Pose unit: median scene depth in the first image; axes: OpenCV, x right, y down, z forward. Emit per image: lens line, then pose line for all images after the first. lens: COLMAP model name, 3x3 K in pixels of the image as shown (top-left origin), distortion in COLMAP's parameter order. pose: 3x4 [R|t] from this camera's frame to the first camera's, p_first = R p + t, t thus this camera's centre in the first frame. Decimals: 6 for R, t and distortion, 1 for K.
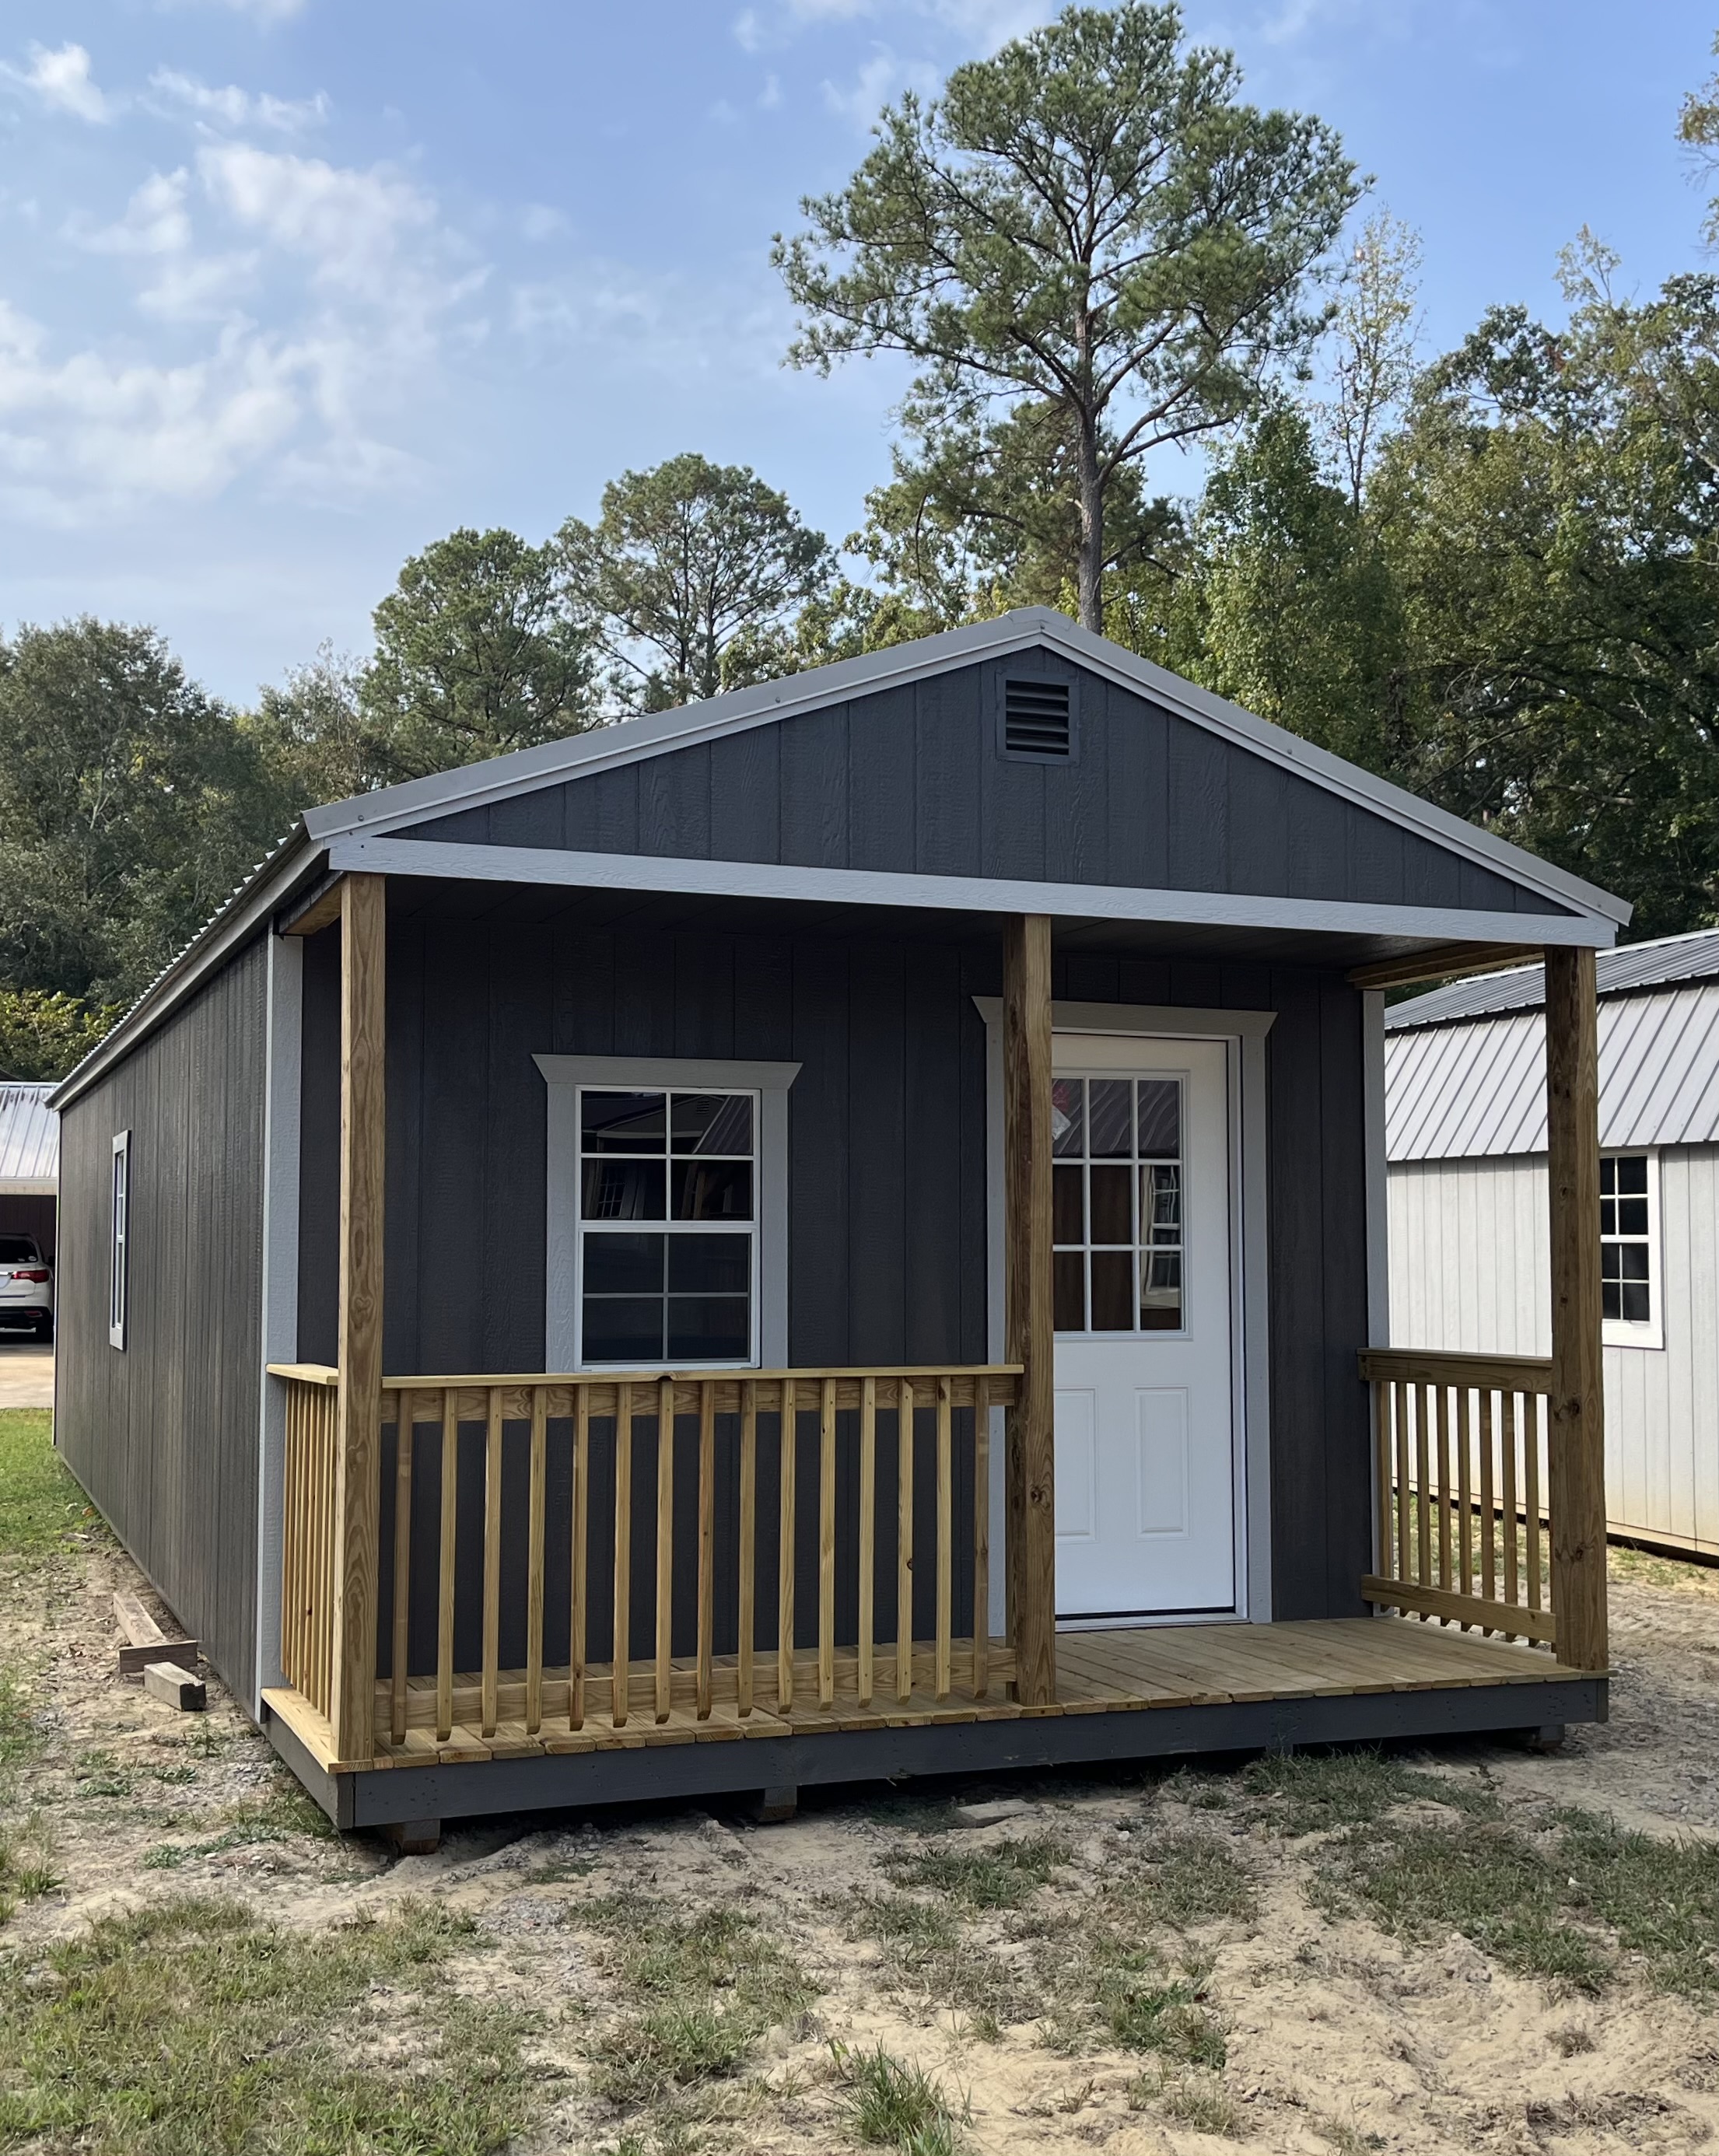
lens RADIAL K [[2423.1, 0, 883.4], [0, 2423.1, 1132.4], [0, 0, 1]] dist [0.071401, -0.132096]
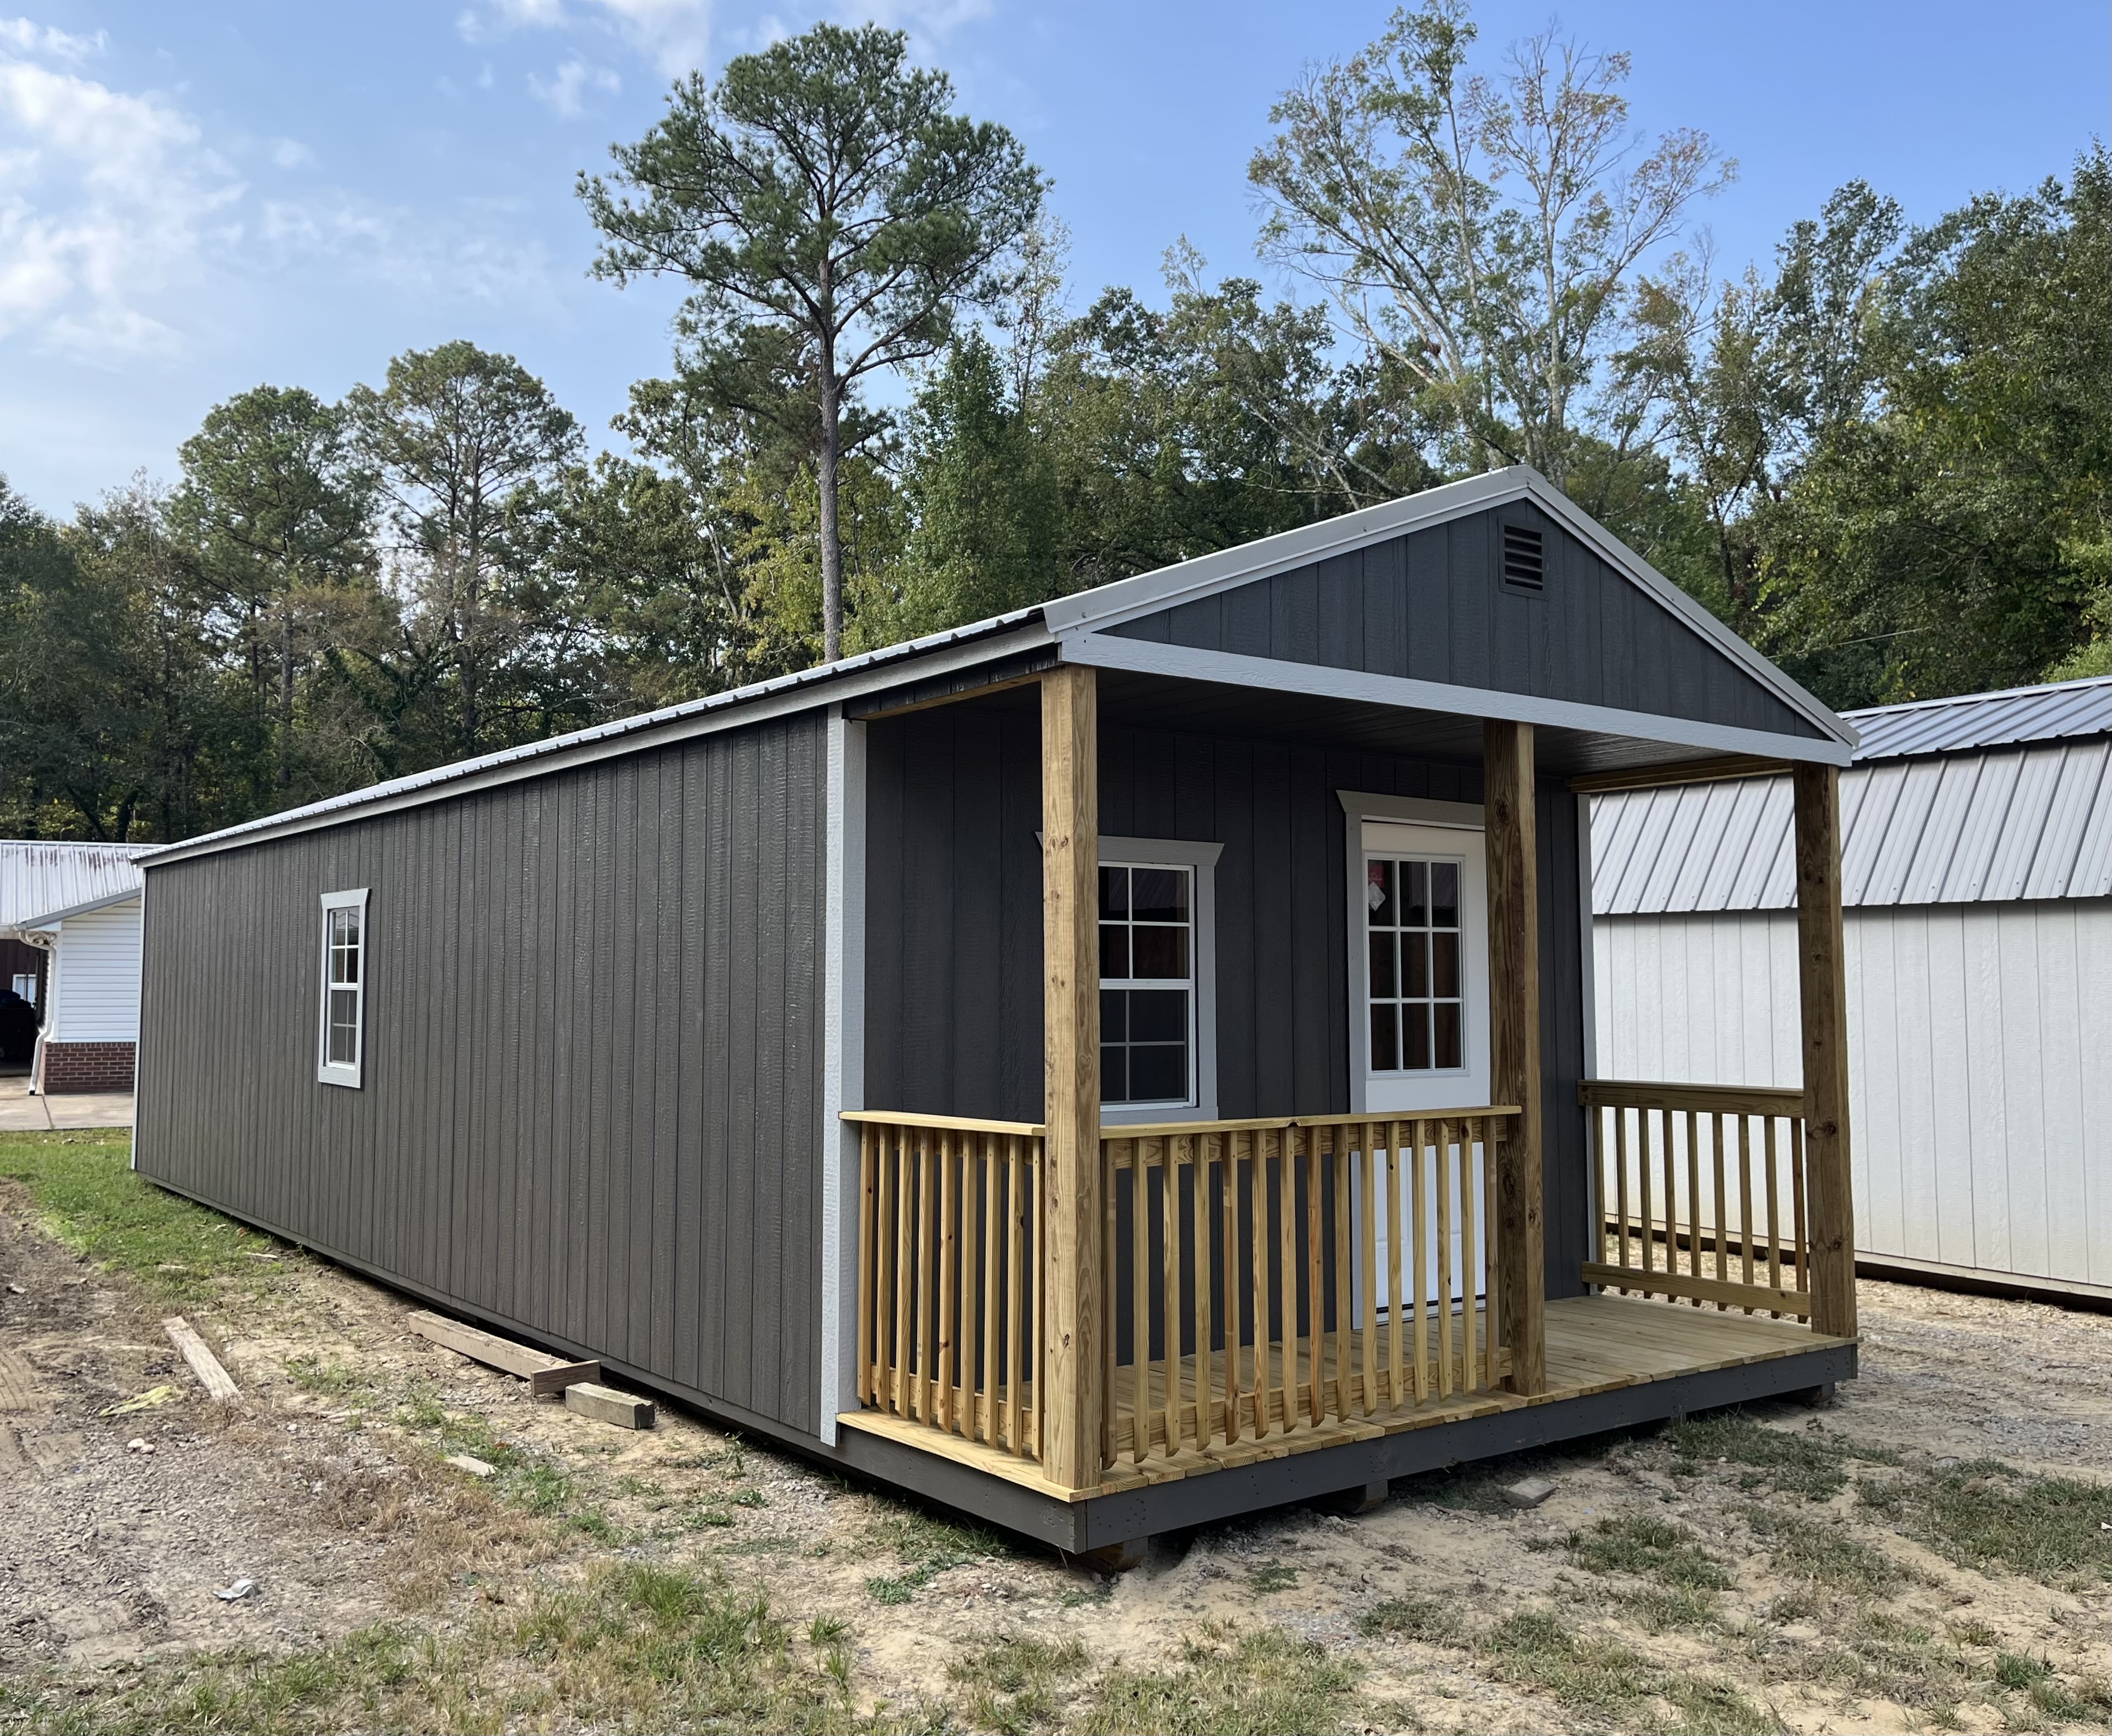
lens RADIAL K [[1848.5, 0, 1055.0], [0, 1848.5, 867.2], [0, 0, 1]] dist [0.031458, -0.008541]
pose [[0.967386, 0.016727, 0.252755, -0.043835], [-0.013345, 0.999797, -0.015087, -0.000359], [-0.252956, 0.011222, 0.967413, 0.020798]]
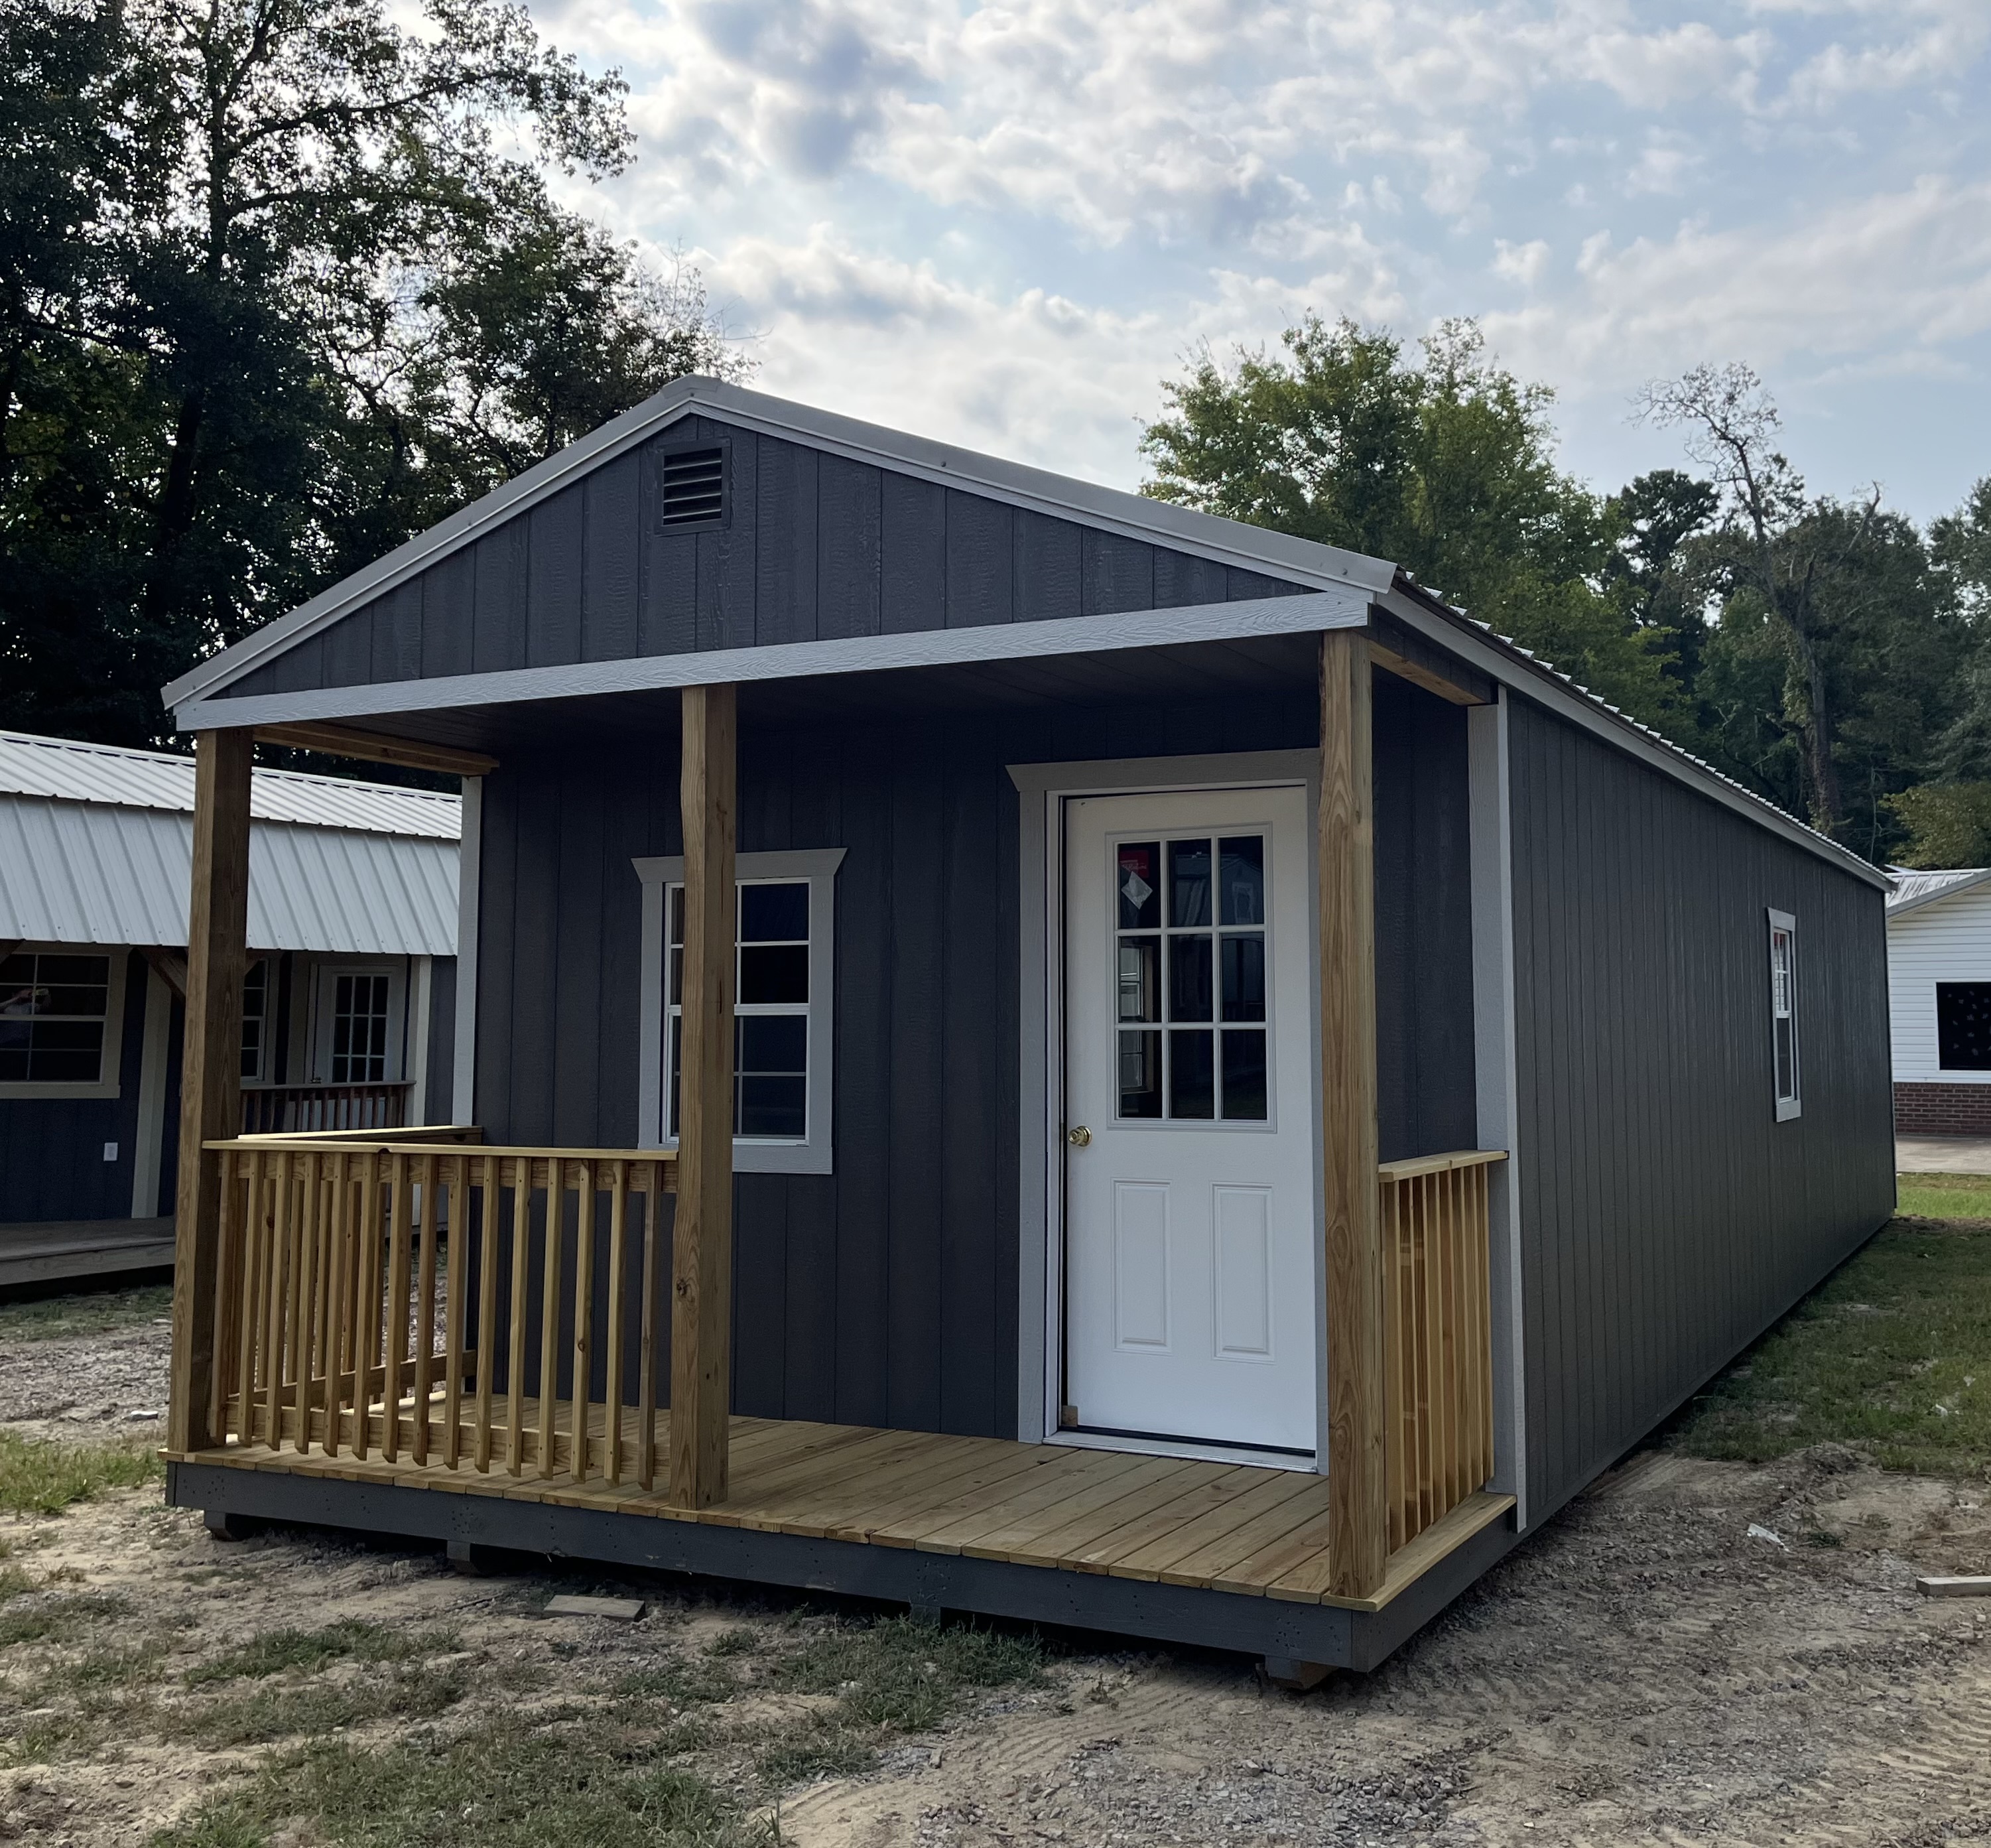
lens RADIAL K [[2051.5, 0, 1042.9], [0, 2051.5, 862.4], [0, 0, 1]] dist [0.014629, 0.007489]
pose [[0.663324, -0.061742, -0.745781, 0.087005], [0.040070, 0.998091, -0.046991, 0.002862], [0.747259, 0.001286, 0.664532, 0.063055]]
